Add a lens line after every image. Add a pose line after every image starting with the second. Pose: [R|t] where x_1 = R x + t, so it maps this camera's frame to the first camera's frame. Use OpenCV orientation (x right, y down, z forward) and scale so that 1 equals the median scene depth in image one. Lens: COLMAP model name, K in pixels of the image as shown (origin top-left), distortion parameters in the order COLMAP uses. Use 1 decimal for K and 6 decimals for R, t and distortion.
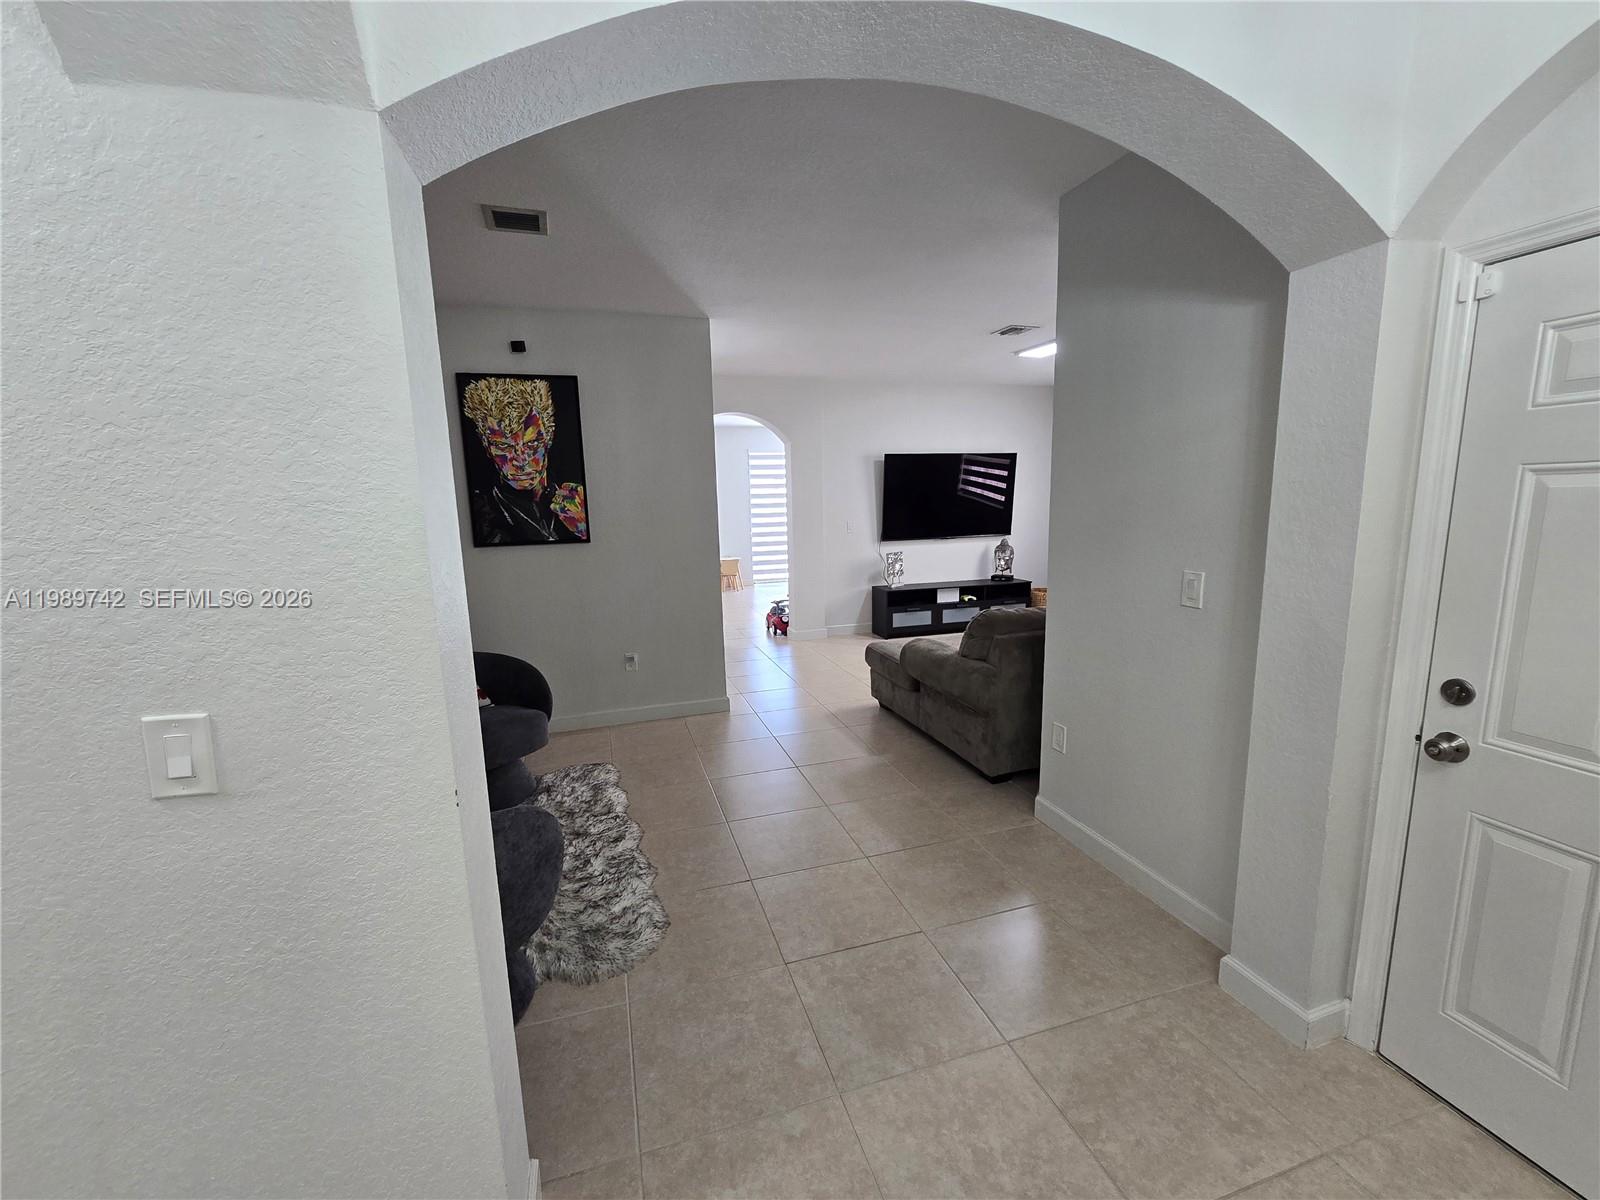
lens RADIAL K [[657.3, 0, 803.9], [0, 657.3, 600.1], [0, 0, 1]] dist [0.002770, -0.000902]
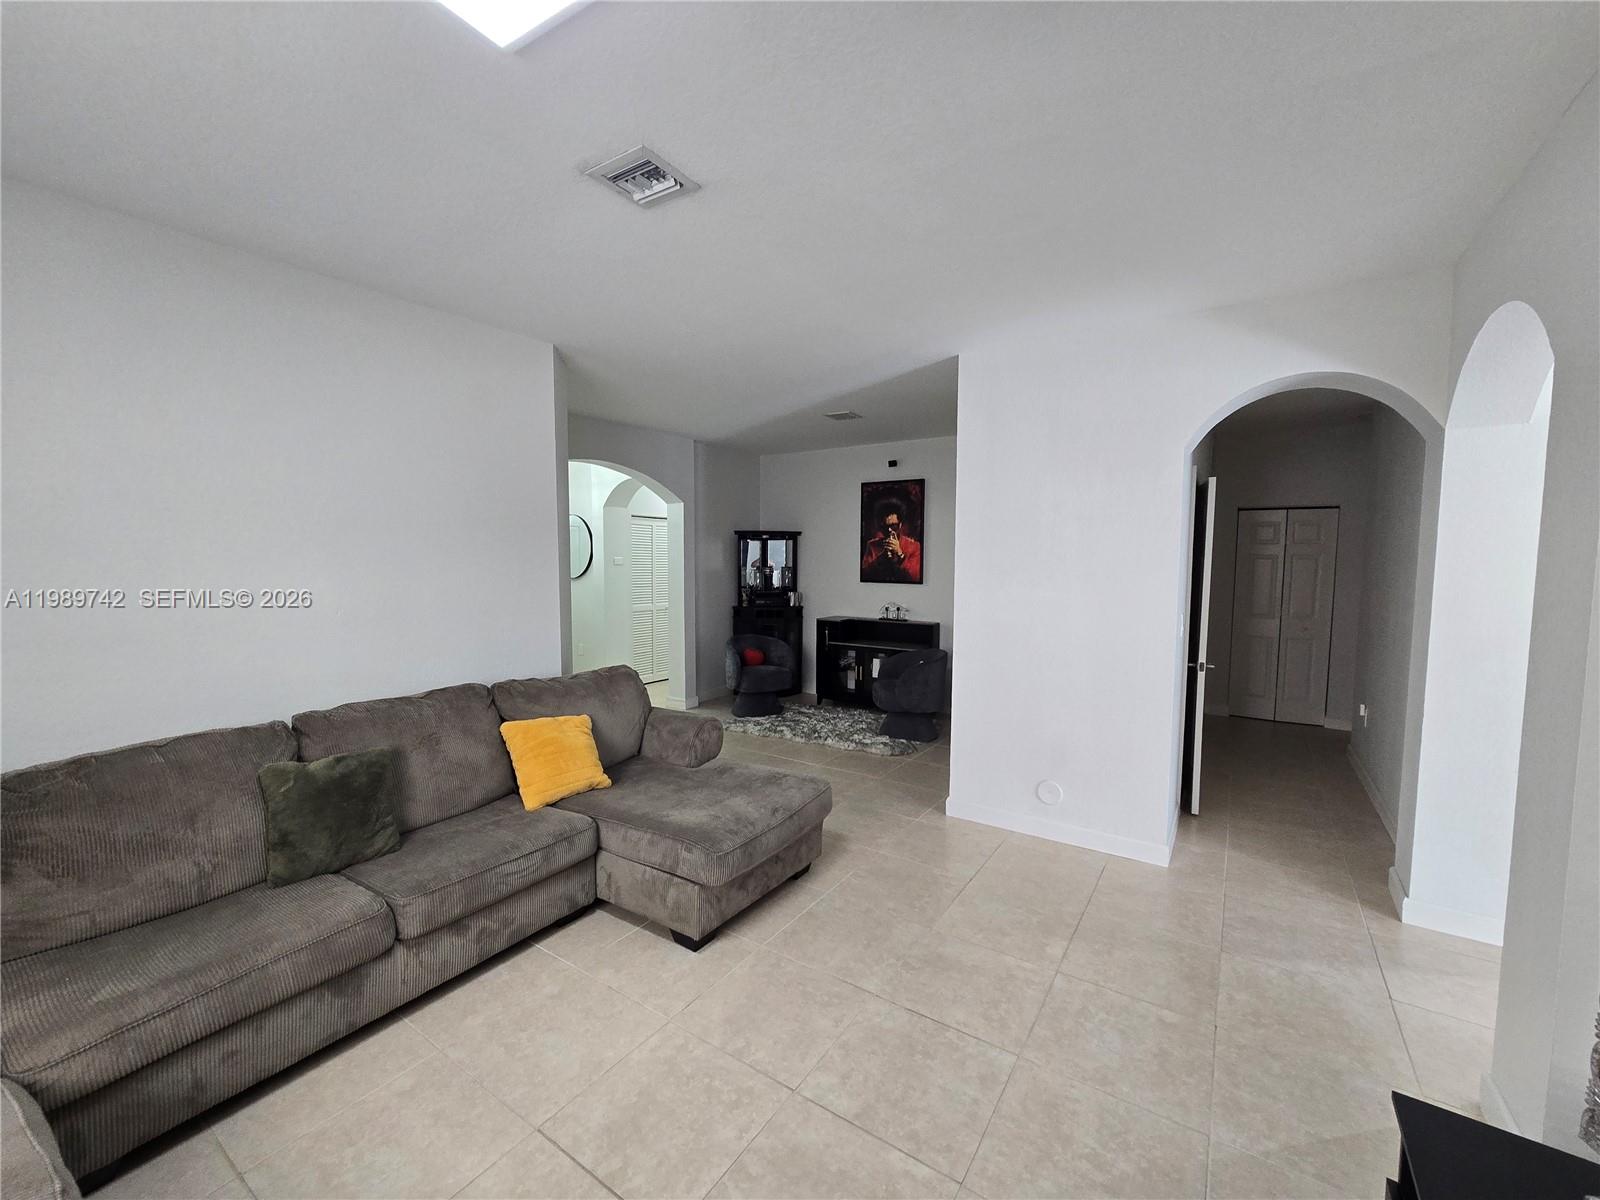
lens RADIAL K [[657.3, 0, 792.1], [0, 657.3, 602.2], [0, 0, 1]] dist [0.002770, -0.000902]
pose [[-0.788975, 0.069252, -0.610510, 0.634428], [-0.078457, 0.974139, 0.211891, -0.303049], [0.609395, 0.215076, -0.763138, 1.743824]]
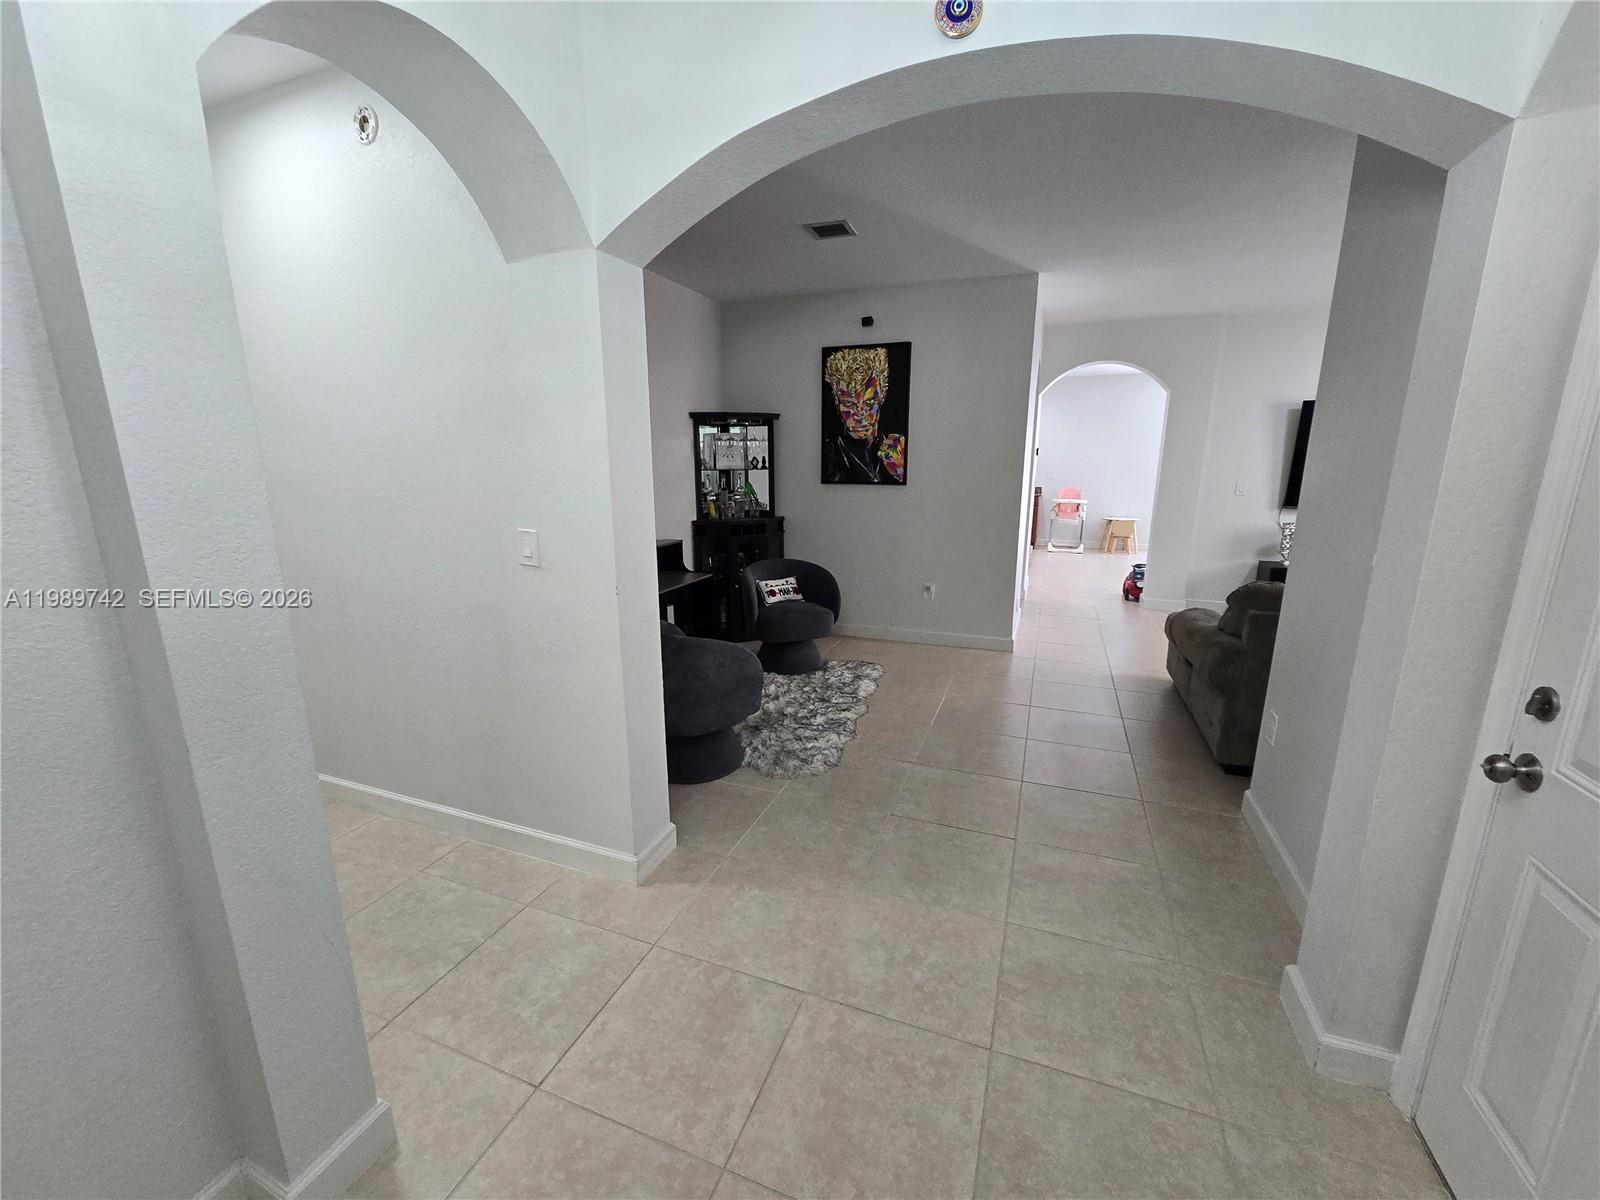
lens RADIAL K [[657.3, 0, 798.7], [0, 657.3, 598.3], [0, 0, 1]] dist [0.002770, -0.000902]
pose [[0.782100, 0.155775, -0.603368, 0.293695], [-0.116663, 0.987734, 0.103788, 0.014687], [0.612135, -0.010781, 0.790680, -0.061156]]
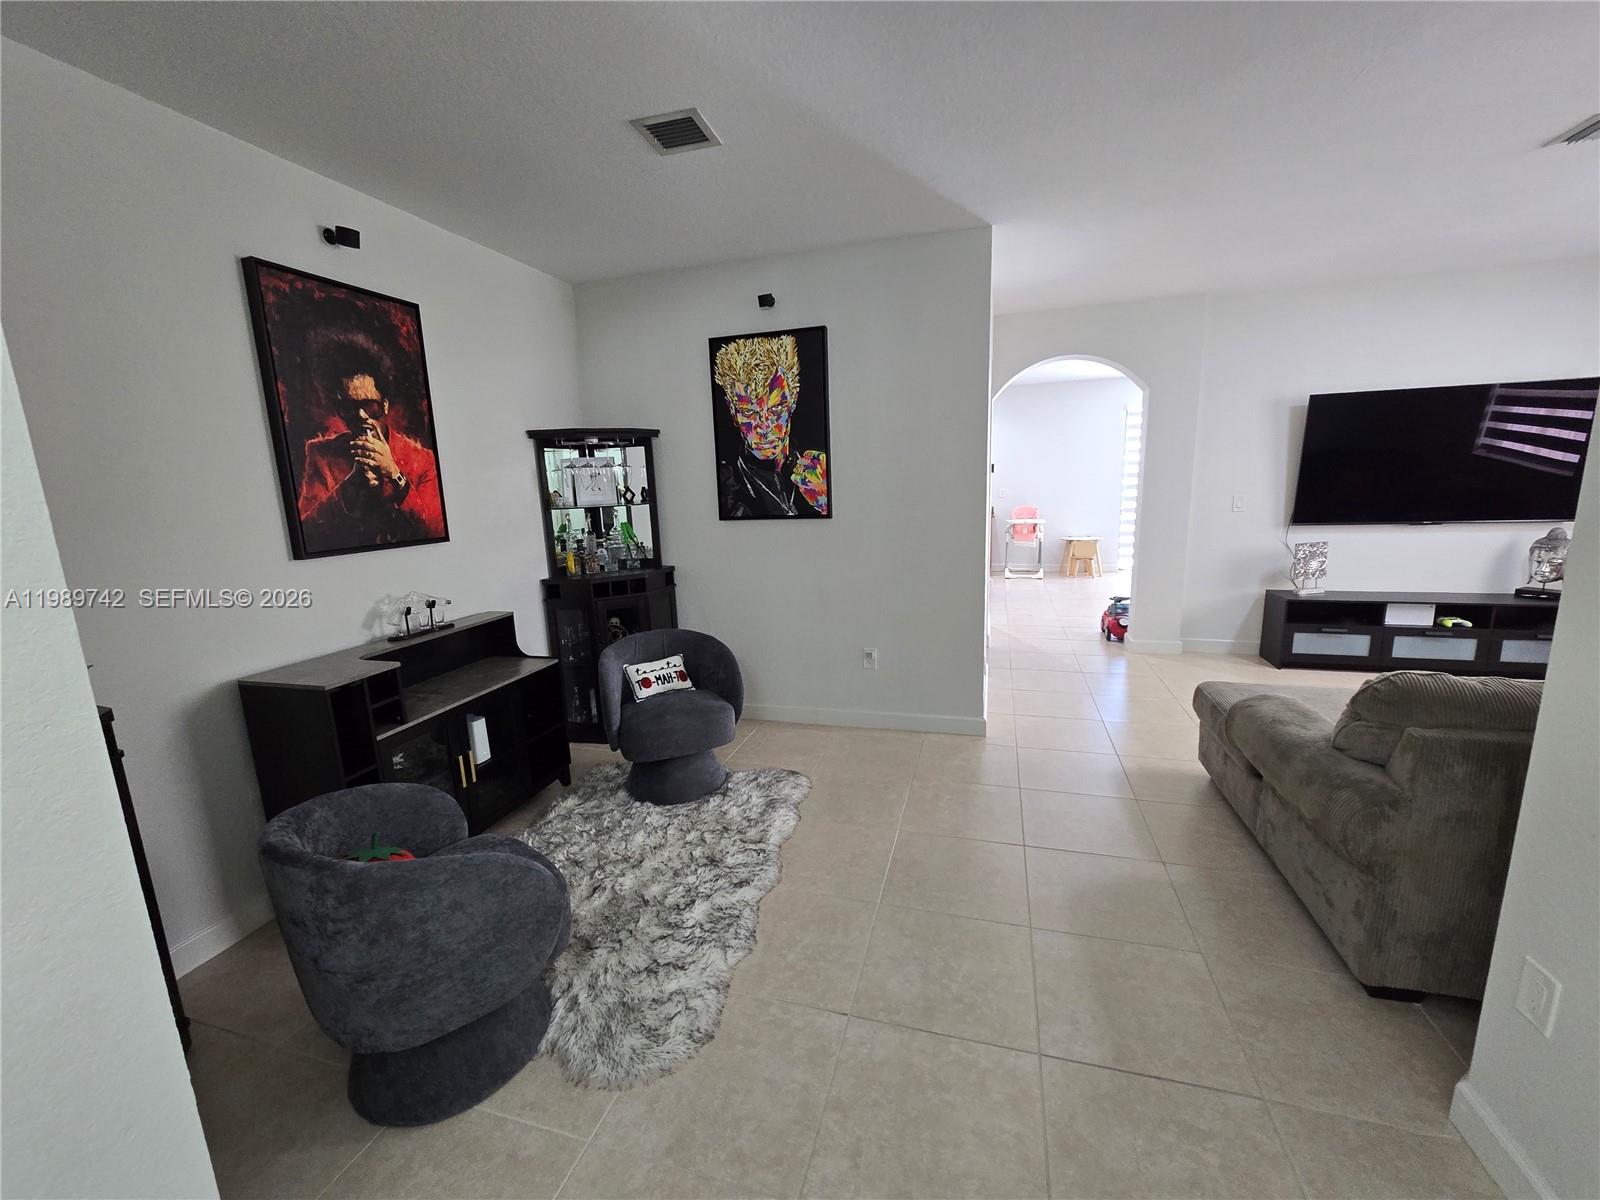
lens RADIAL K [[657.3, 0, 795.4], [0, 657.3, 601.2], [0, 0, 1]] dist [0.002770, -0.000902]
pose [[0.827194, 0.097572, -0.553381, 0.144191], [-0.072374, 0.995106, 0.067272, -0.036213], [0.557237, -0.015597, 0.830207, 0.263641]]
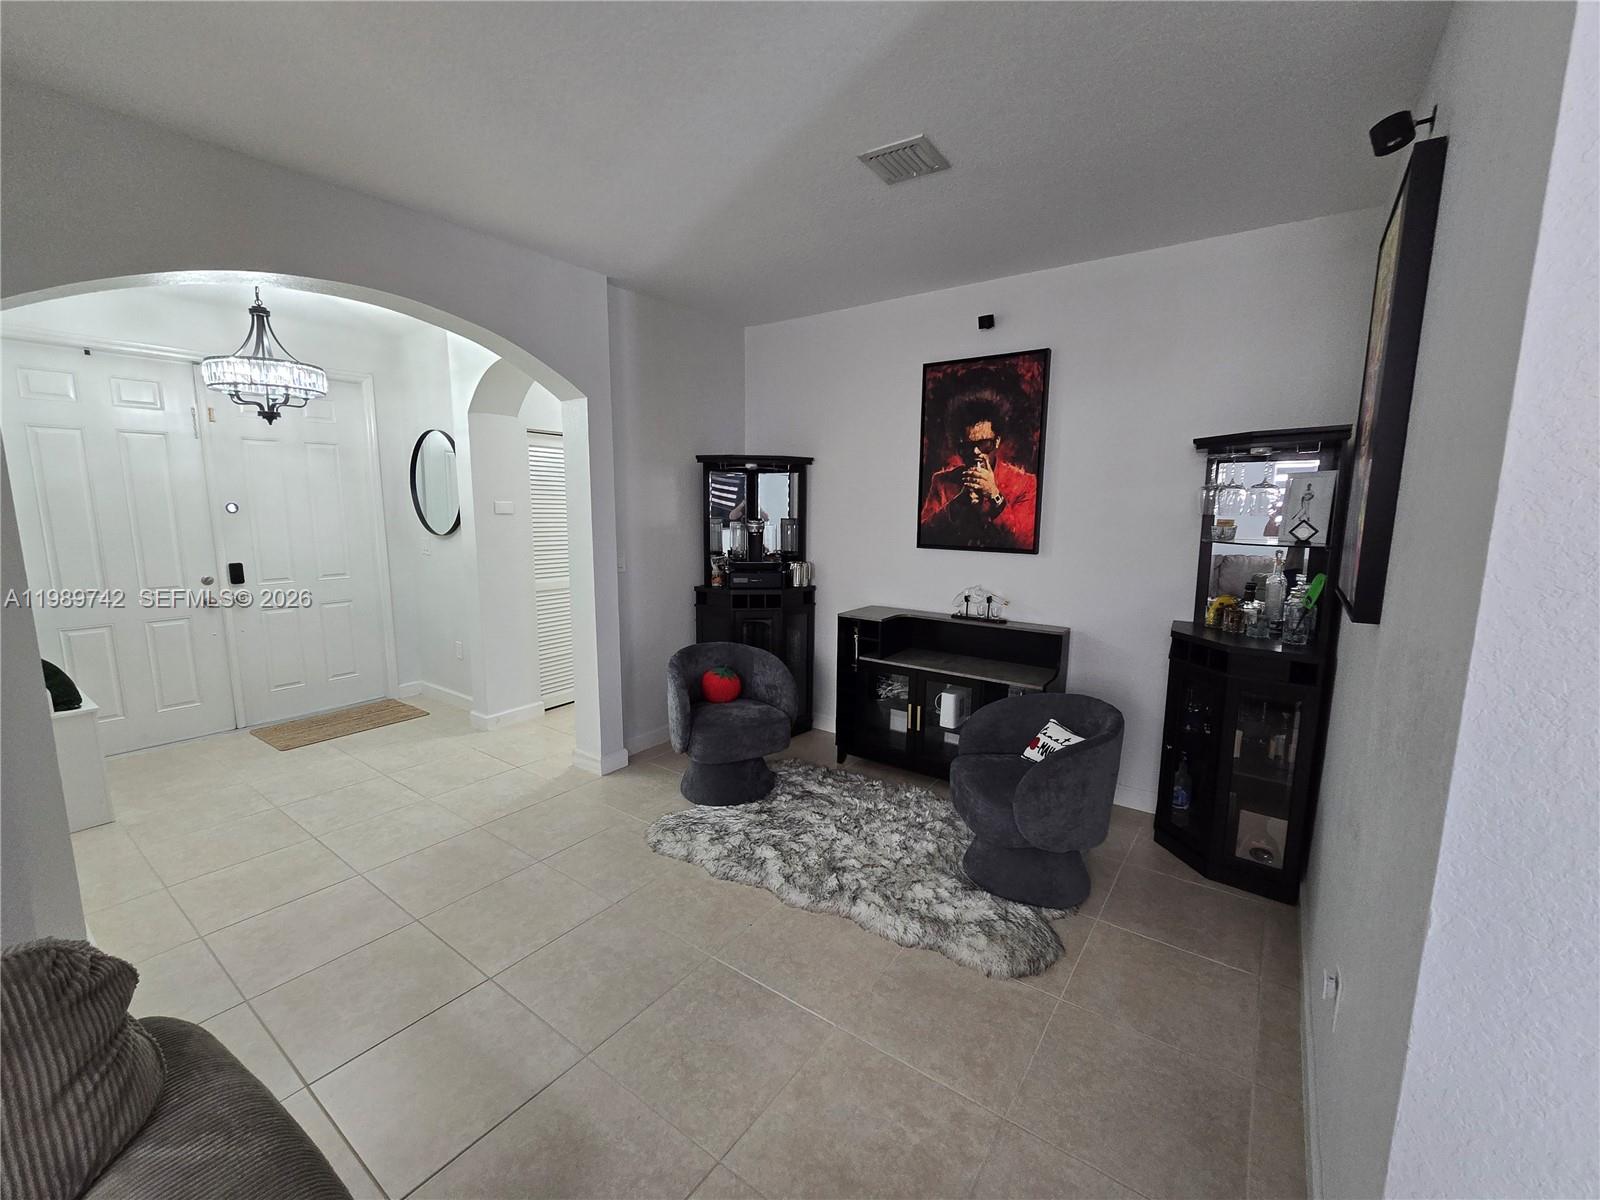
lens RADIAL K [[657.3, 0, 797.3], [0, 657.3, 600.6], [0, 0, 1]] dist [0.002770, -0.000902]
pose [[-0.806143, 0.110007, -0.581406, 0.142460], [-0.077872, 0.954298, 0.288533, -0.192772], [0.586575, 0.277874, -0.760734, 1.172302]]
